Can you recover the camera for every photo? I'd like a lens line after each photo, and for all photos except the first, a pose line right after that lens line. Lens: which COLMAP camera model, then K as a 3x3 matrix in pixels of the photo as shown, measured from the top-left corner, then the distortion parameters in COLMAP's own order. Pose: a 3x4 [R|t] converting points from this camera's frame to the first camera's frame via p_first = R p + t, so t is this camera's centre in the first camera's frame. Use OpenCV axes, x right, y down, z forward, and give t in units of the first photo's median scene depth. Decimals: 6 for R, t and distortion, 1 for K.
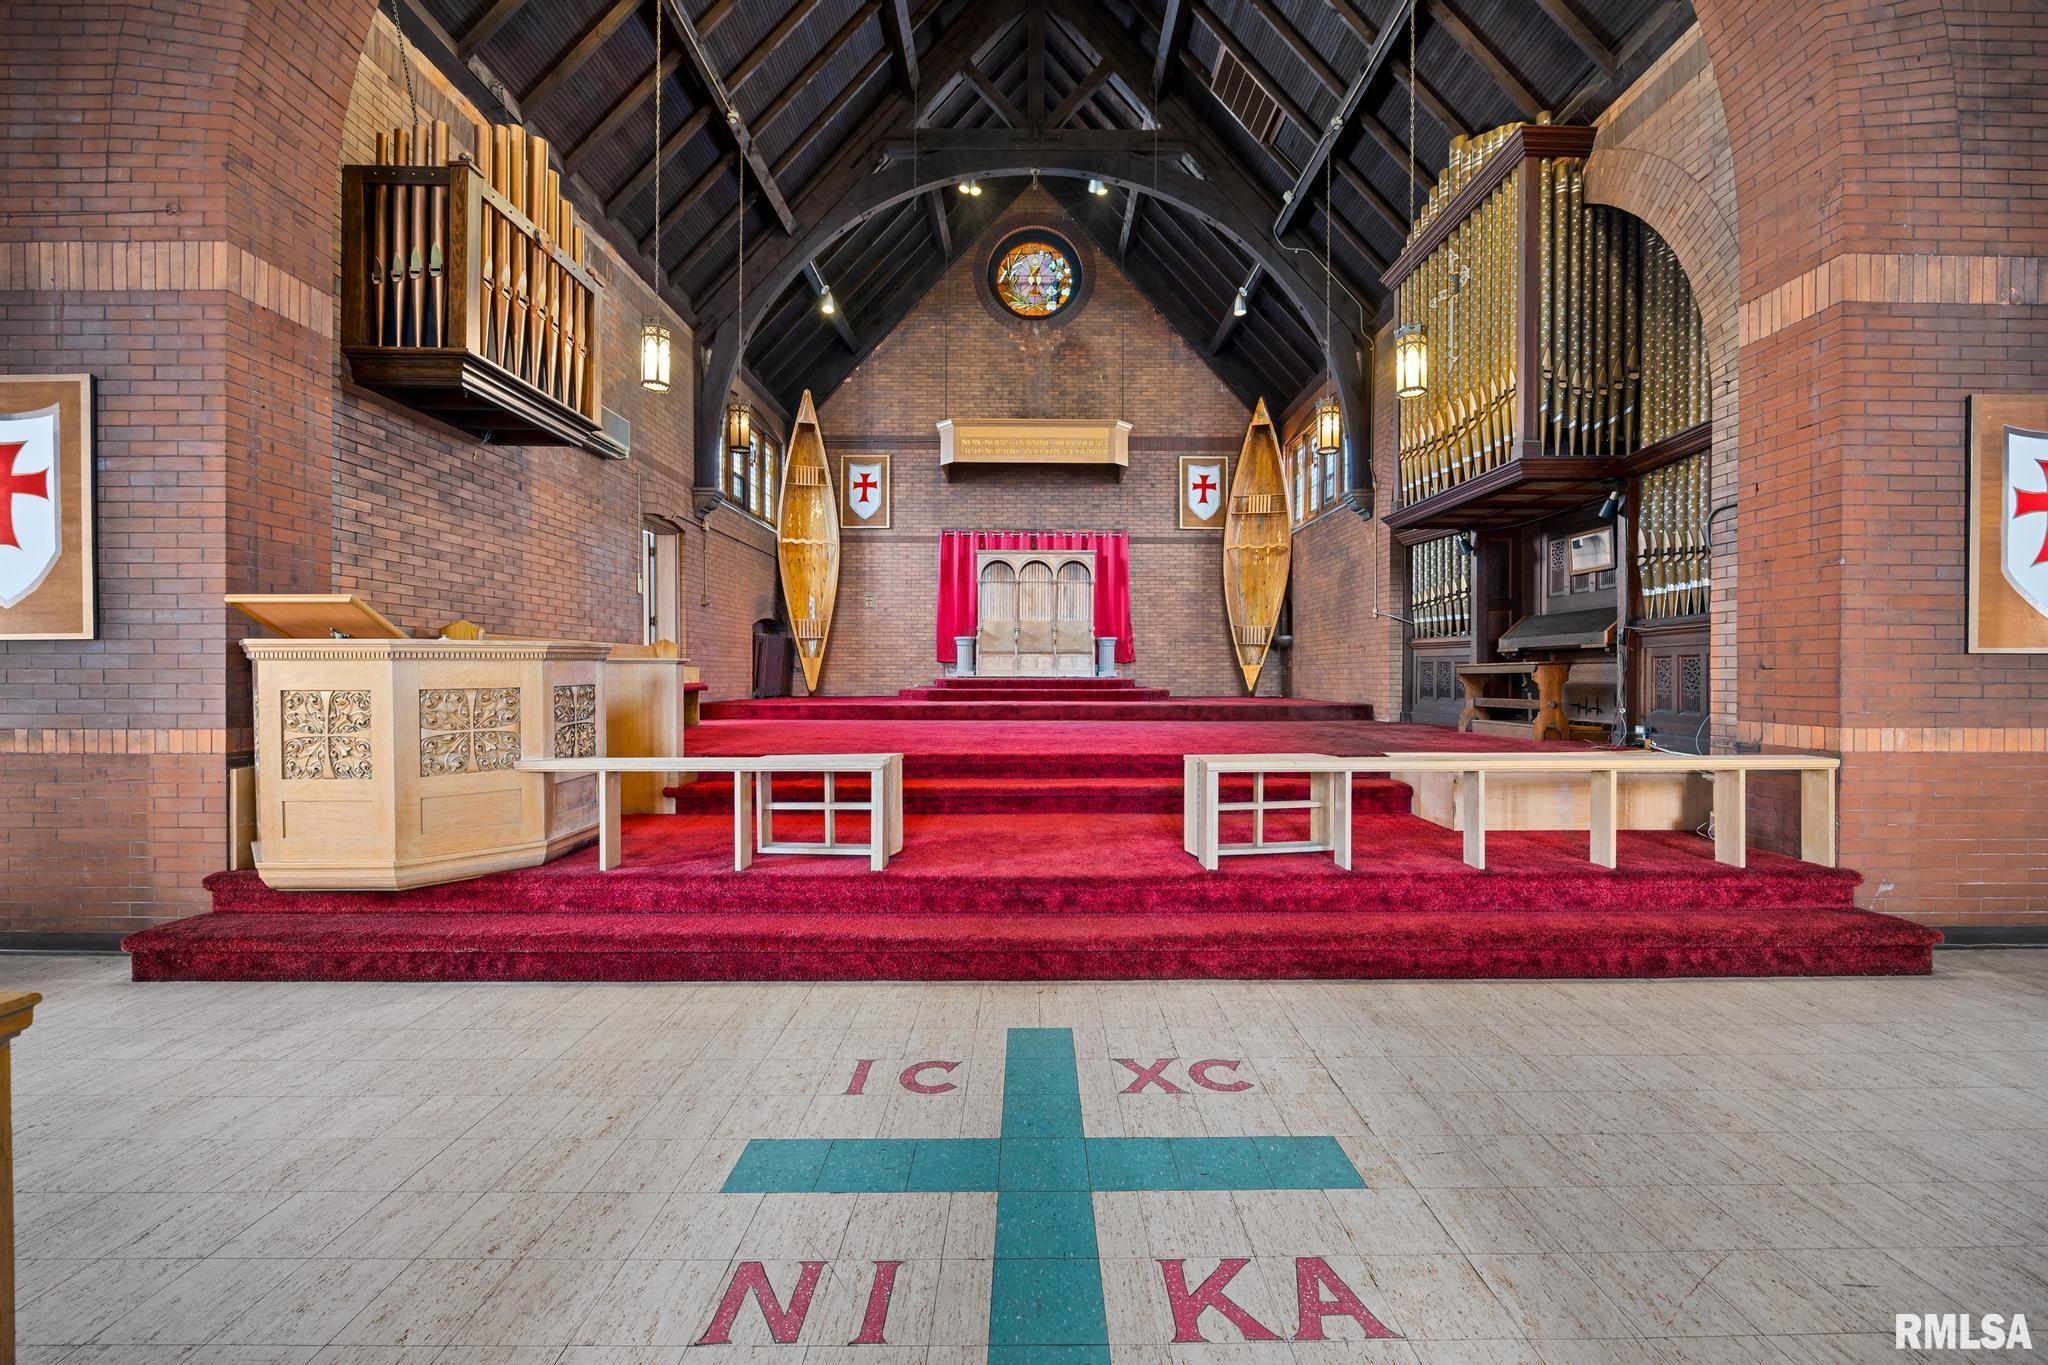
lens RADIAL K [[822.8, 0, 1038.5], [0, 822.8, 672.2], [0, 0, 1]] dist [-0.003375, 0.000176]
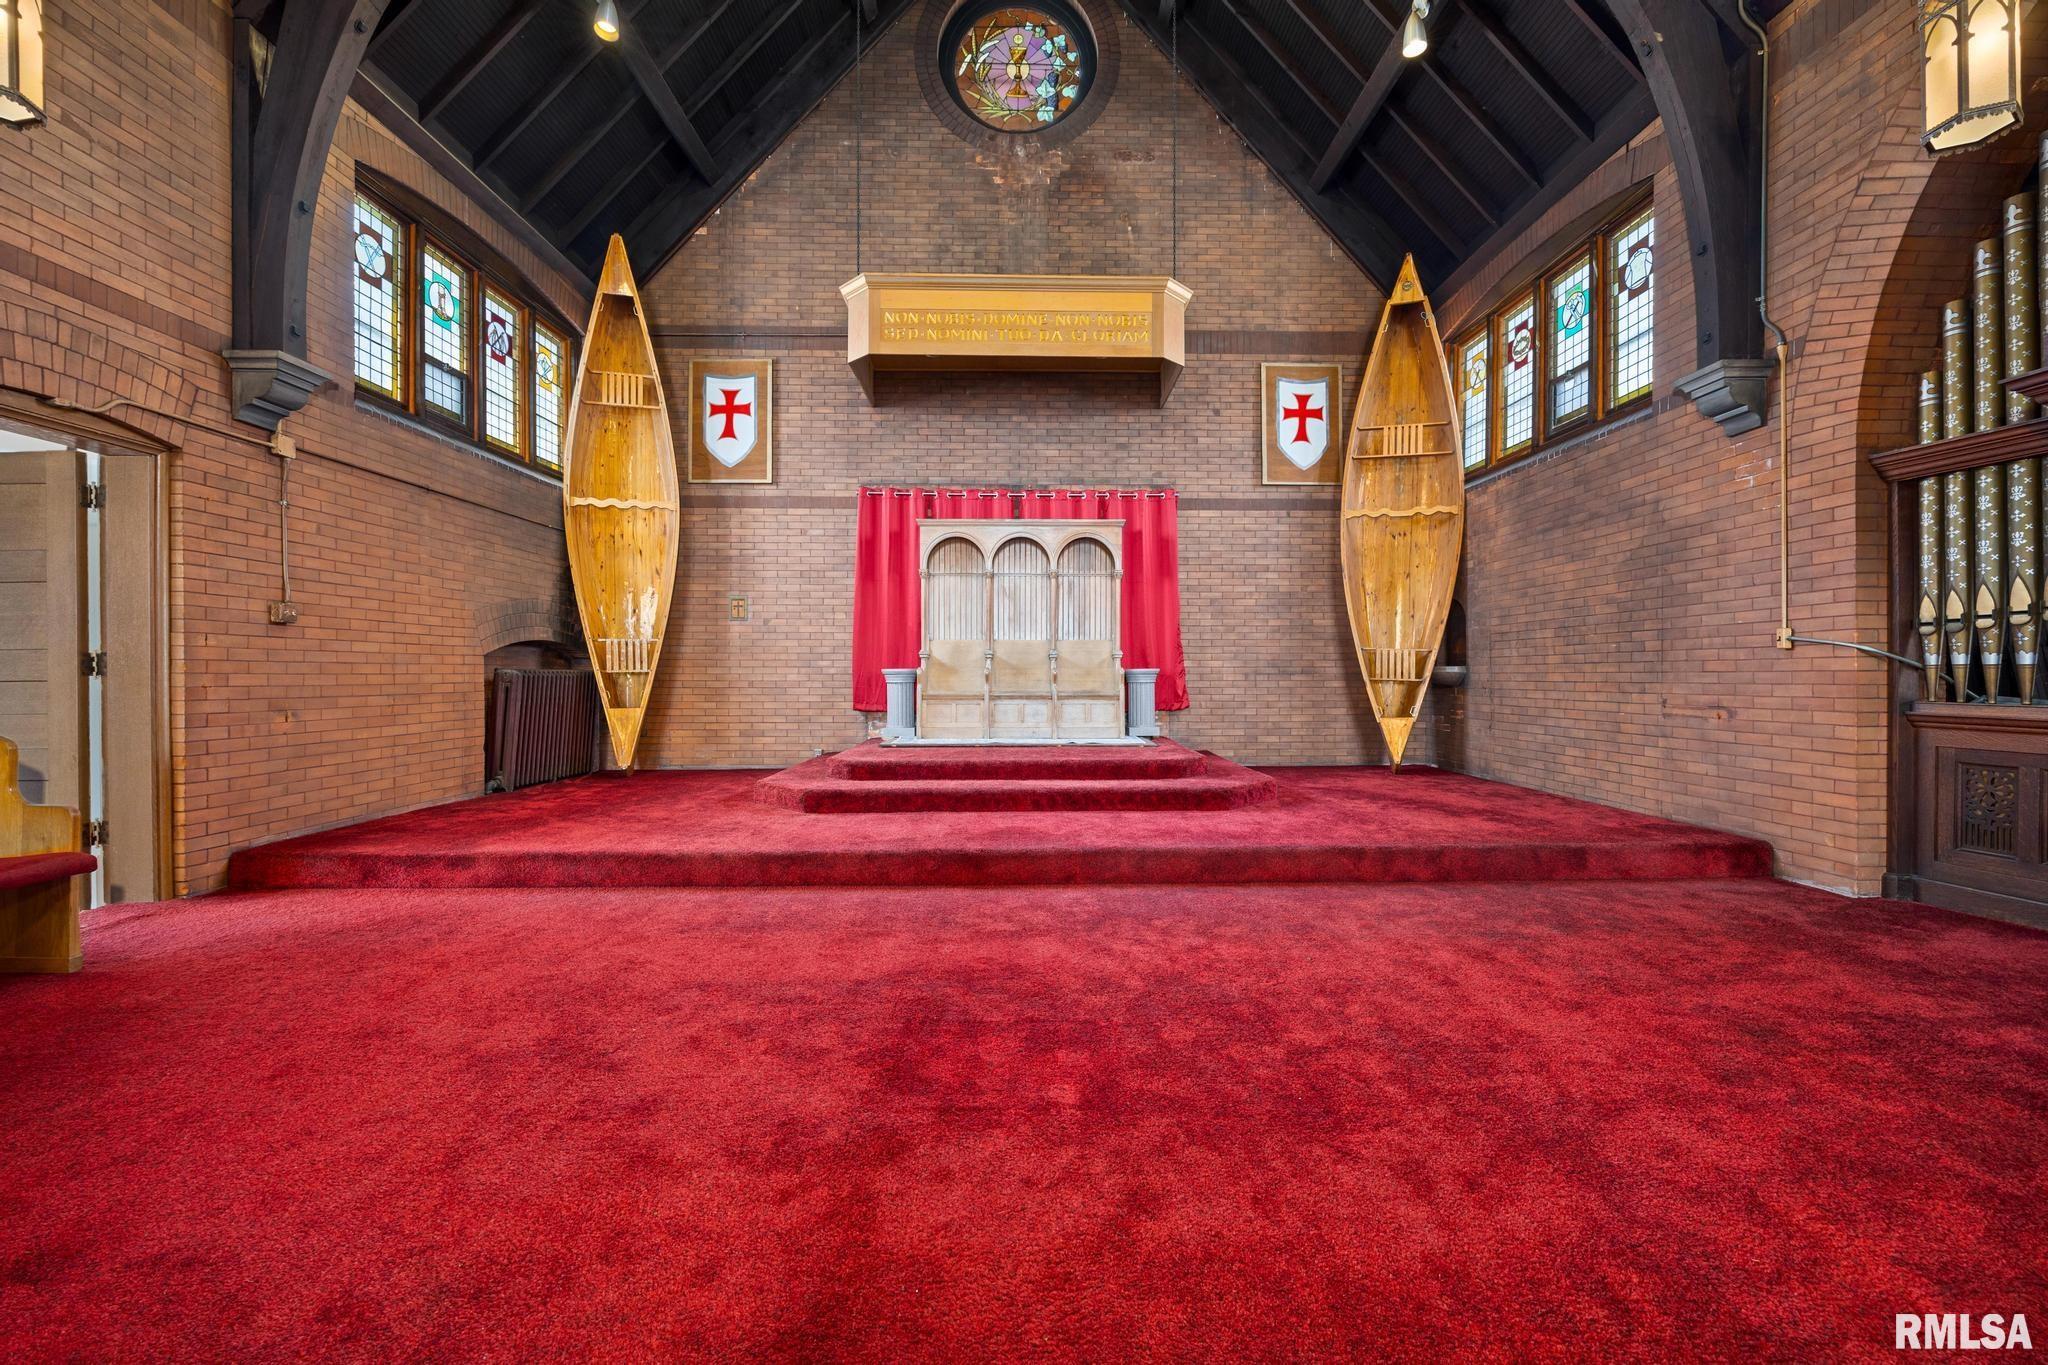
lens RADIAL K [[822.8, 0, 1037.8], [0, 822.8, 672.9], [0, 0, 1]] dist [-0.003375, 0.000176]
pose [[0.999896, -0.003148, 0.014086, 0.000266], [0.003117, 0.999993, 0.002283, -0.040664], [-0.014094, -0.002239, 0.999898, 0.413885]]
